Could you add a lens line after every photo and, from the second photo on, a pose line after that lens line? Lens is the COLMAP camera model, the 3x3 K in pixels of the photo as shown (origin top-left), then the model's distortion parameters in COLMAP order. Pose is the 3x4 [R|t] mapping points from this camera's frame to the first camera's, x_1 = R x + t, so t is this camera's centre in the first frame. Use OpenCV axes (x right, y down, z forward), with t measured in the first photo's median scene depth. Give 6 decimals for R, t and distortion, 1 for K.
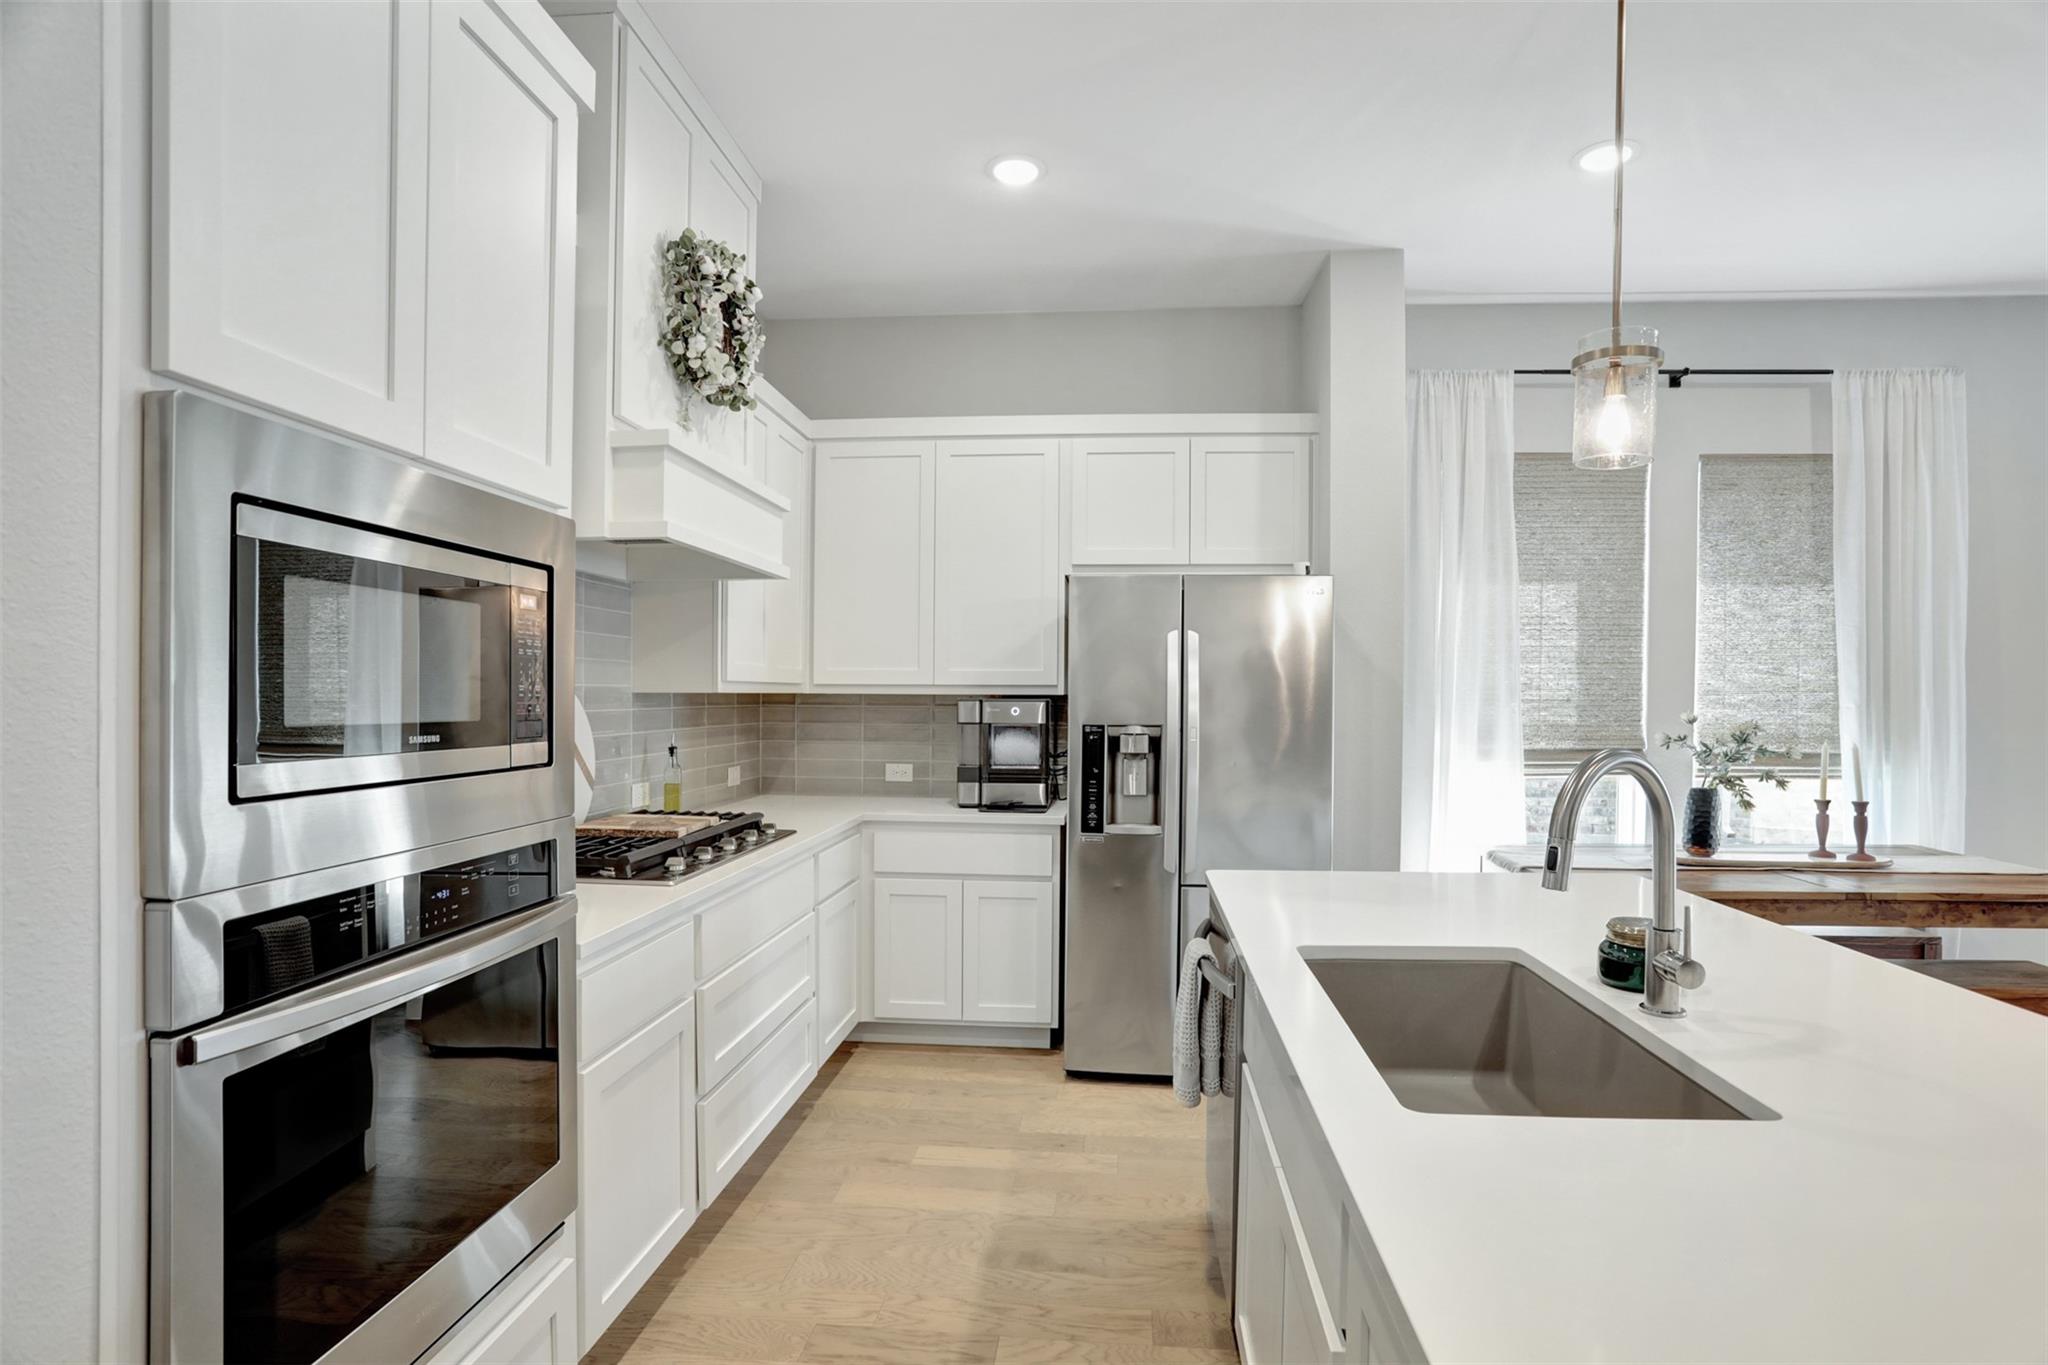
lens RADIAL K [[1025.9, 0, 1021.2], [0, 1025.9, 698.5], [0, 0, 1]] dist [-0.002176, -0.000338]
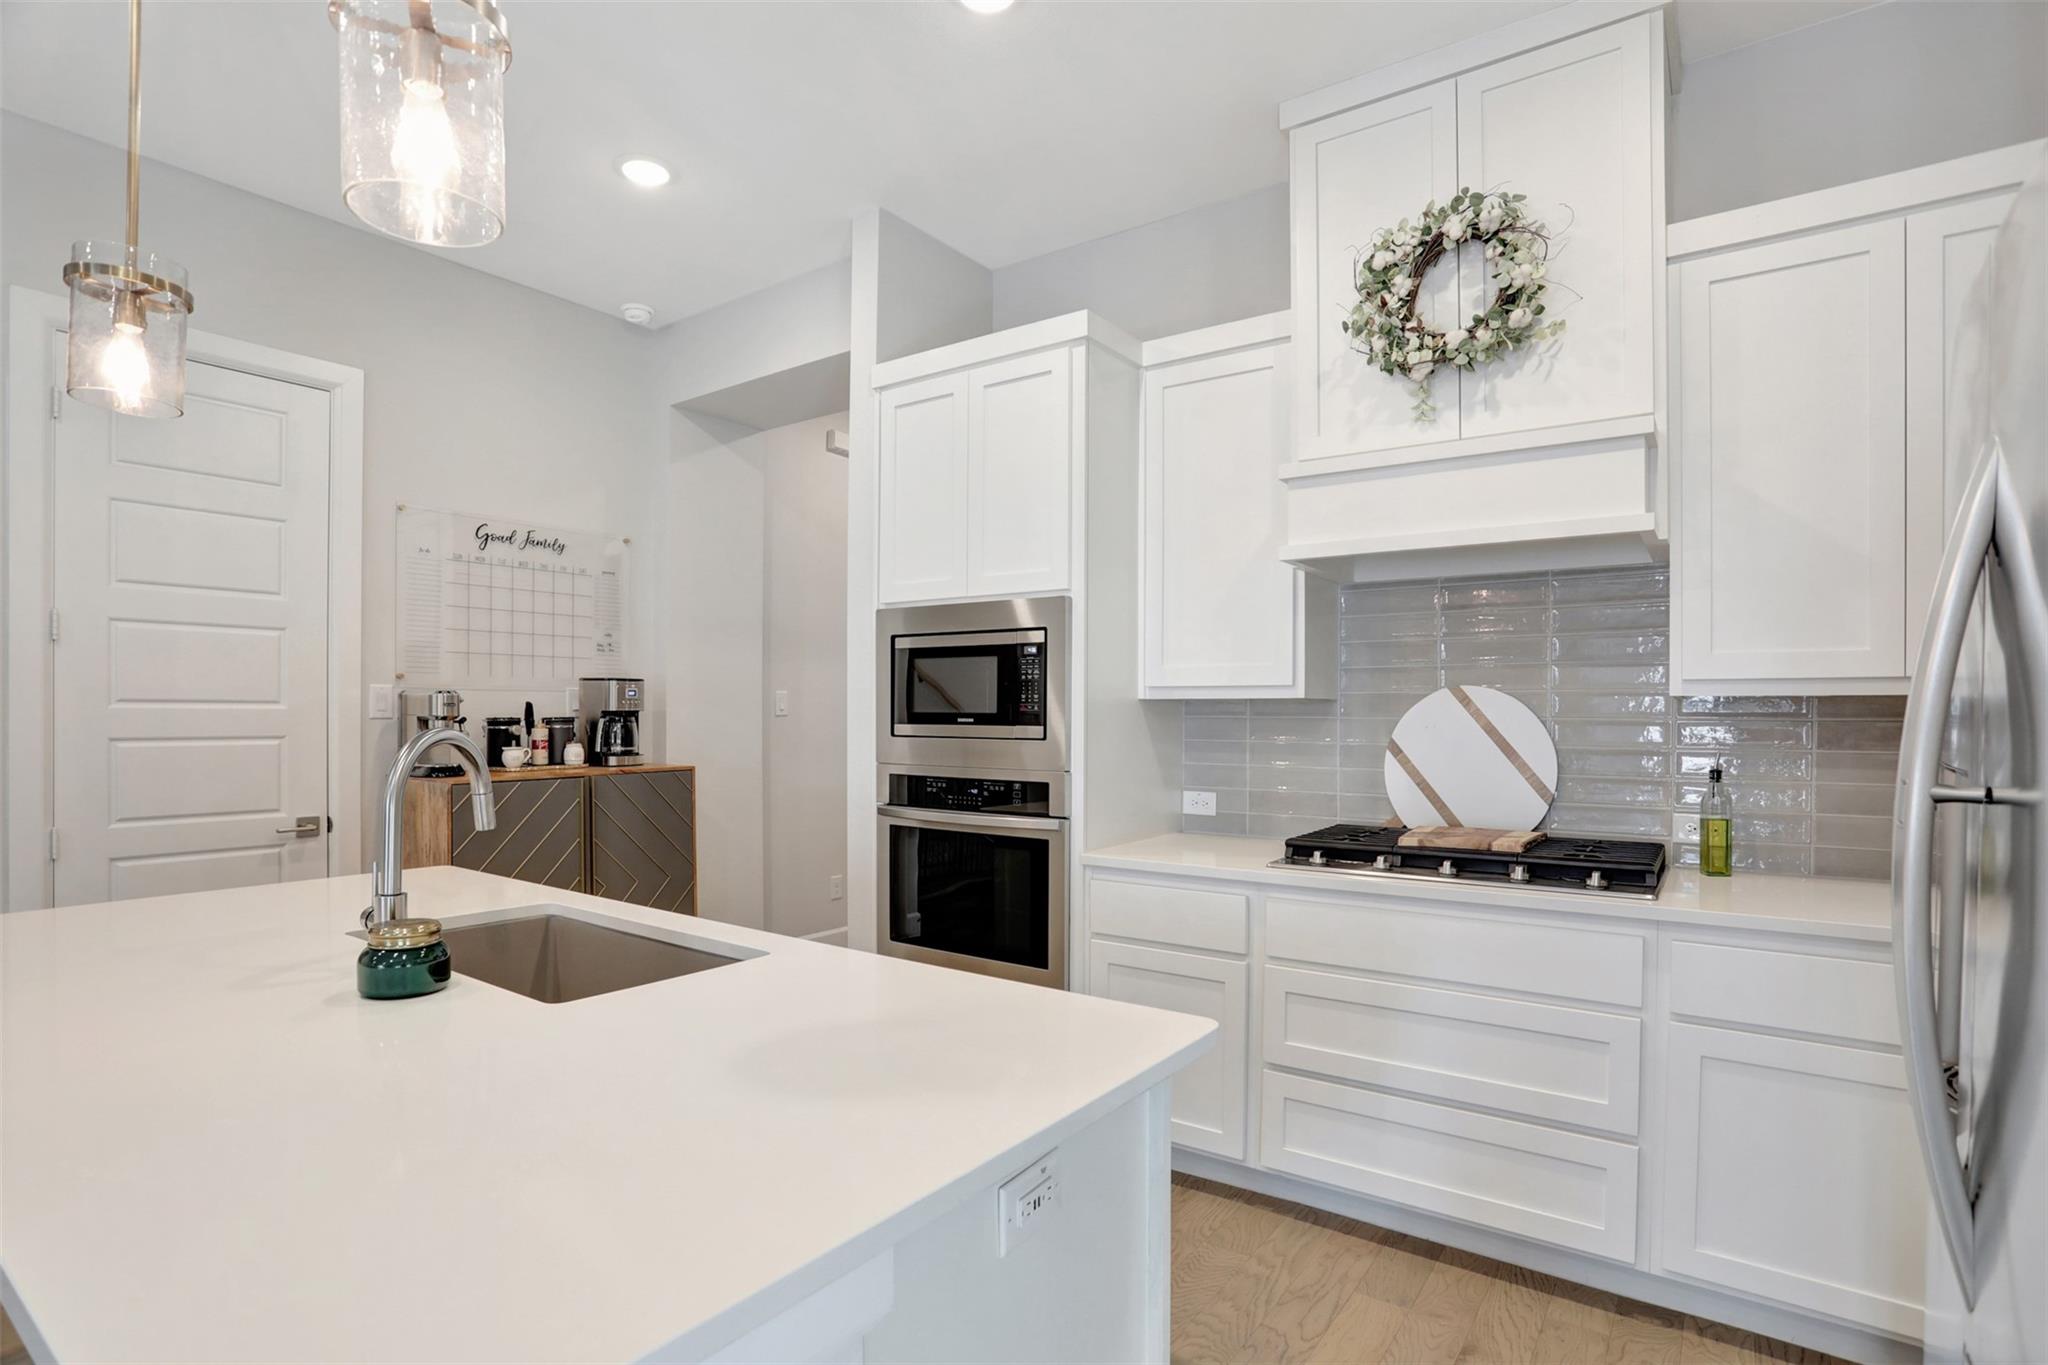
lens RADIAL K [[1025.9, 0, 1018.5], [0, 1025.9, 688.0], [0, 0, 1]] dist [-0.002176, -0.000338]
pose [[-0.491949, -0.009132, -0.870576, 1.104668], [-0.003447, 0.999958, -0.008542, -0.009563], [0.870617, -0.001201, -0.491960, 1.841615]]
